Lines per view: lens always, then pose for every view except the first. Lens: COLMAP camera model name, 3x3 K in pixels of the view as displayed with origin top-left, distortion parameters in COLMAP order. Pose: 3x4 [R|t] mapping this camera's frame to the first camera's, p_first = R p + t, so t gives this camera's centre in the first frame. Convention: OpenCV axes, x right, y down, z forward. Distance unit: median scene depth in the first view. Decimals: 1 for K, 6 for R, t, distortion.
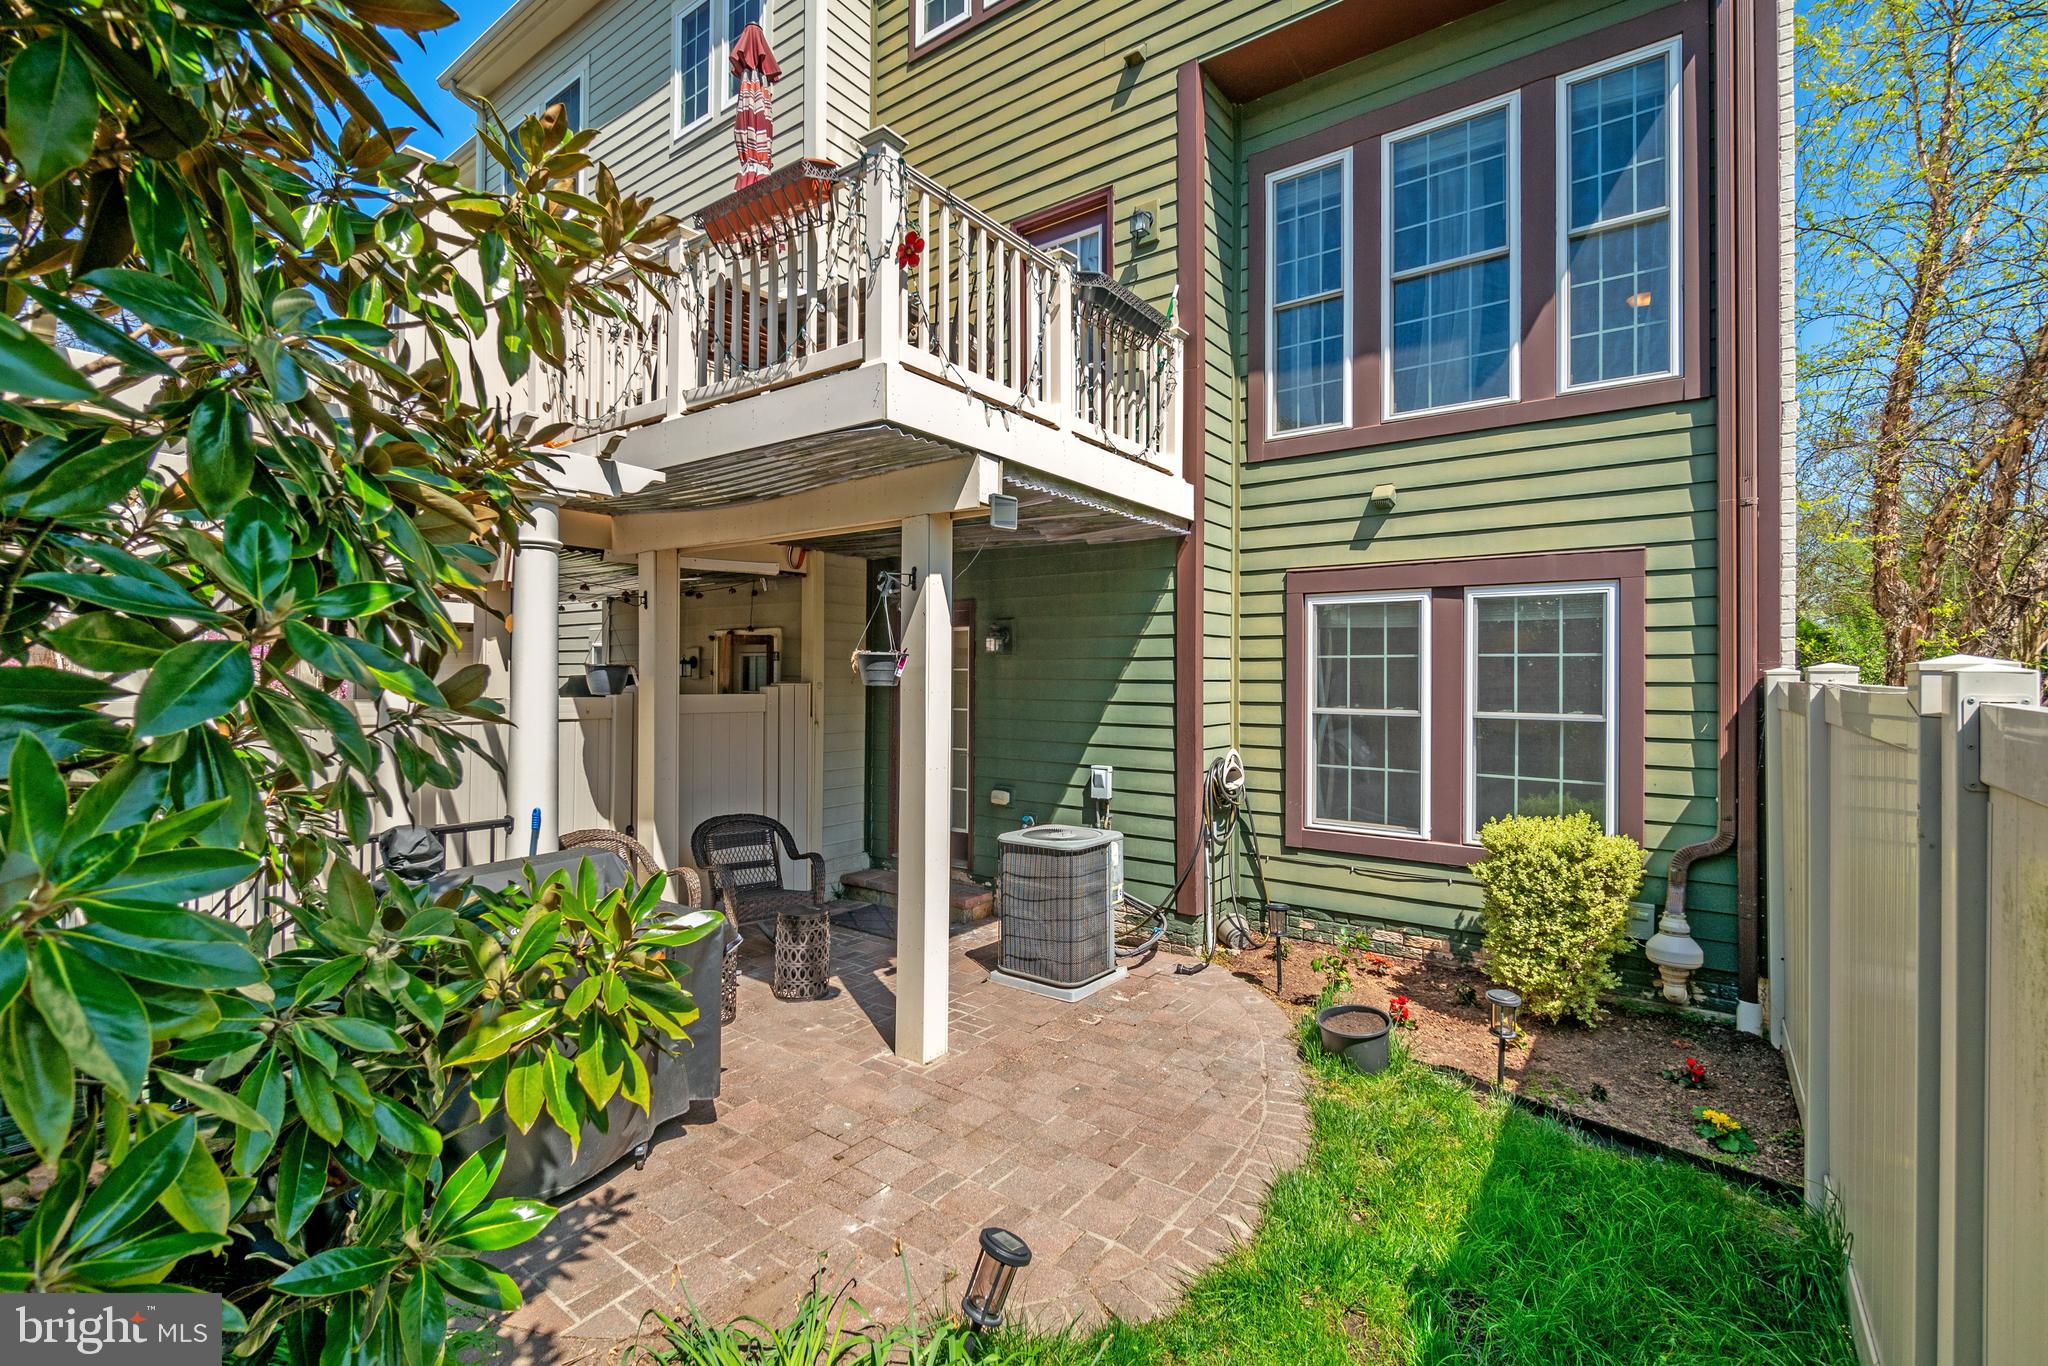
lens RADIAL K [[903.1, 0, 1011.5], [0, 903.1, 655.8], [0, 0, 1]] dist [-0.000654, 0.000105]
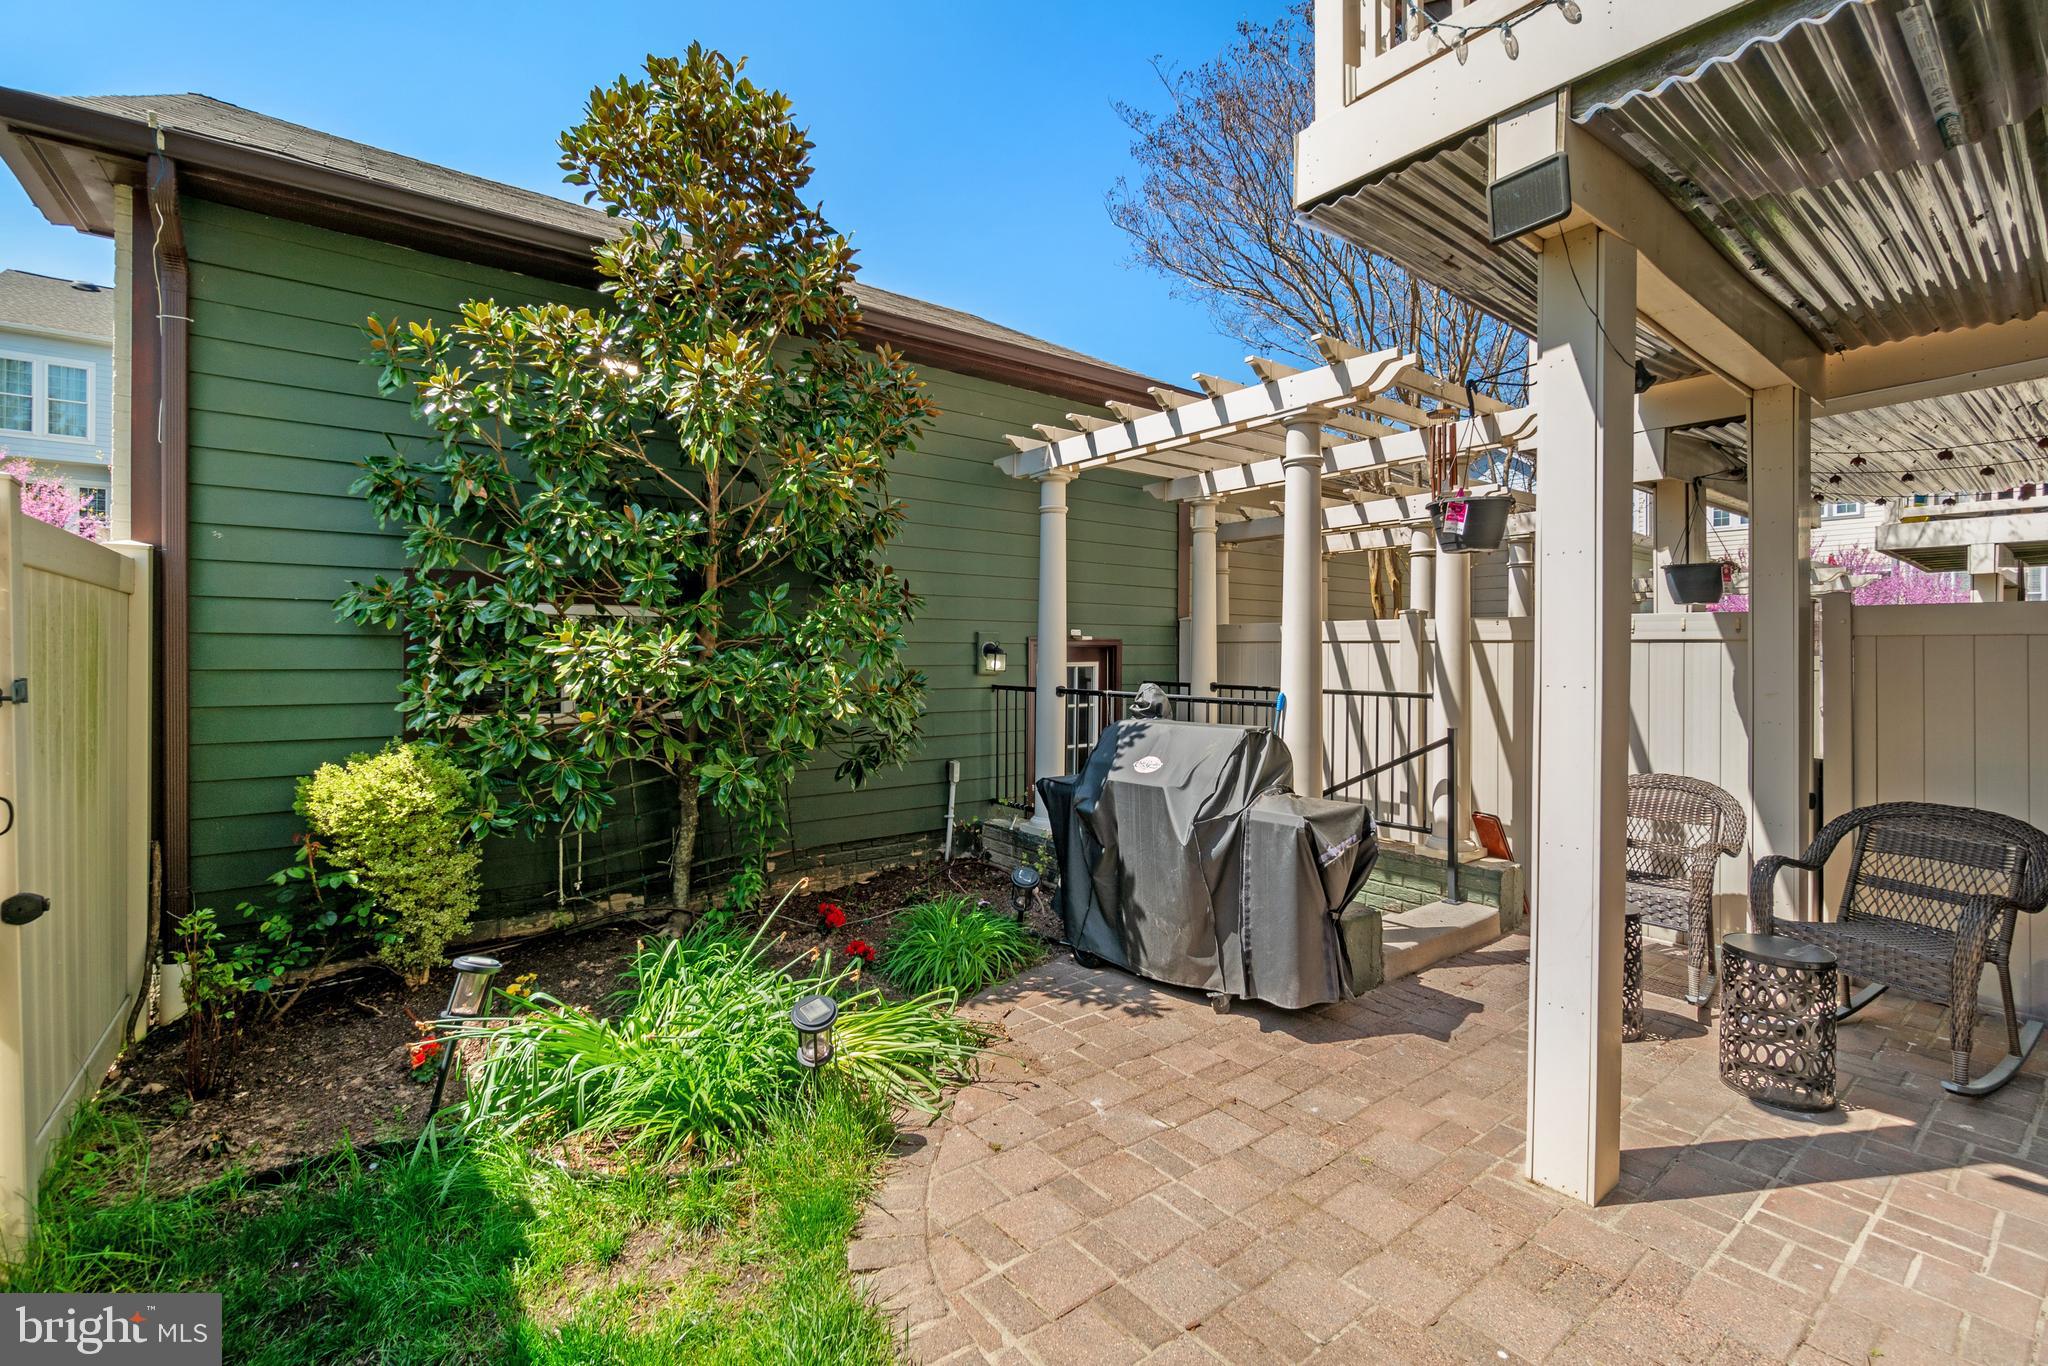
lens RADIAL K [[903.1, 0, 1011.5], [0, 903.1, 655.8], [0, 0, 1]] dist [-0.000654, 0.000105]
pose [[-0.248332, -0.007901, -0.968643, 0.613733], [0.025929, 0.999554, -0.014800, 0.114261], [0.968328, -0.028792, -0.248016, 0.886548]]
